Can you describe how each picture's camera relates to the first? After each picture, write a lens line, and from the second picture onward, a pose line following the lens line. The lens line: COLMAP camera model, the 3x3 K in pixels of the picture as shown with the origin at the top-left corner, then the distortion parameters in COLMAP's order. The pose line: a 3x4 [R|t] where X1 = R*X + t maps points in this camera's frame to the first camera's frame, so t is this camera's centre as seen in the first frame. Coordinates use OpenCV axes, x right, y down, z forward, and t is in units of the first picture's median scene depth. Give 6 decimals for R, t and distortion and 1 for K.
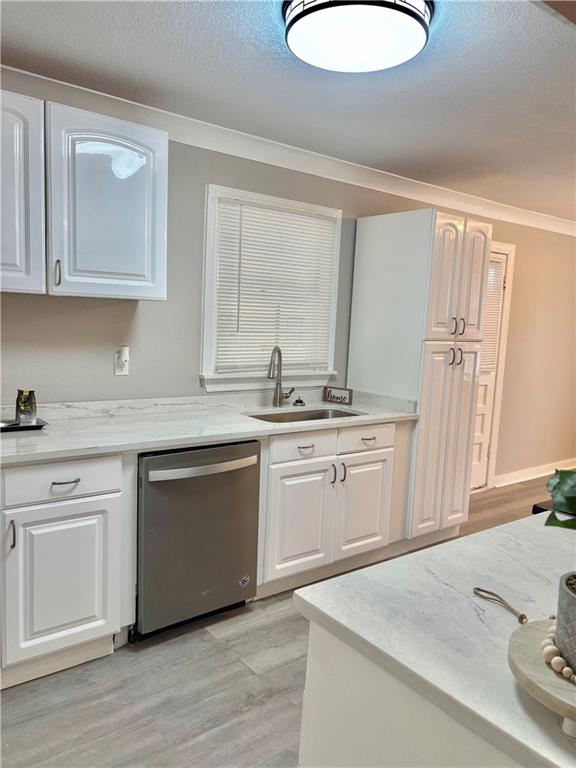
lens RADIAL K [[584.7, 0, 289.5], [0, 584.7, 384.3], [0, 0, 1]] dist [0.053512, -0.058917]
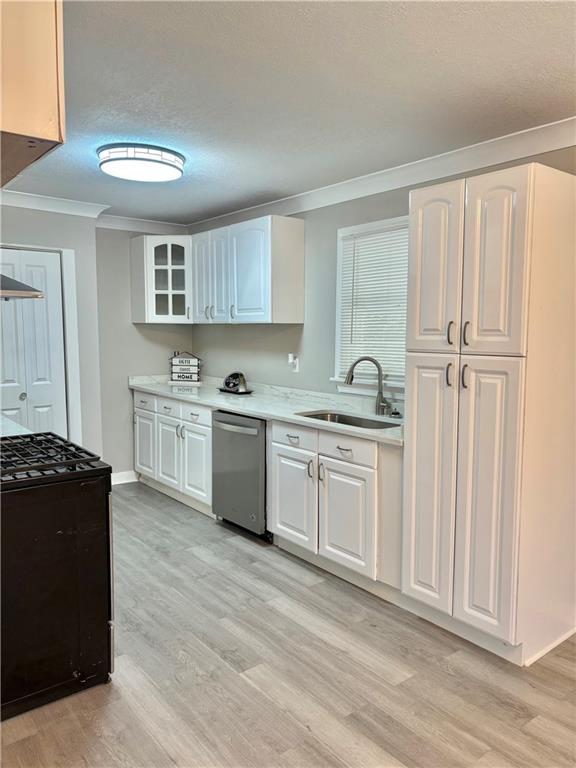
lens RADIAL K [[584.7, 0, 290.1], [0, 584.7, 384.6], [0, 0, 1]] dist [0.053512, -0.058917]
pose [[-0.003474, 0.053900, -0.998540, 1.347077], [-0.114131, 0.992000, 0.053944, -0.069702], [0.993460, 0.114152, 0.002705, 1.077252]]
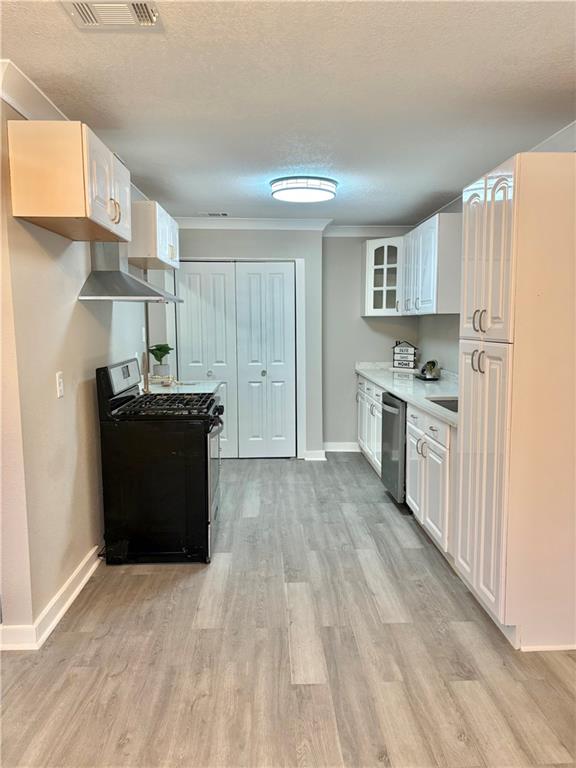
lens RADIAL K [[584.7, 0, 290.1], [0, 584.7, 389.2], [0, 0, 1]] dist [0.053512, -0.058917]
pose [[-0.591366, 0.051218, -0.804775, 1.393494], [-0.110776, 0.983360, 0.143983, -0.127019], [0.798759, 0.174296, -0.575852, 1.685681]]
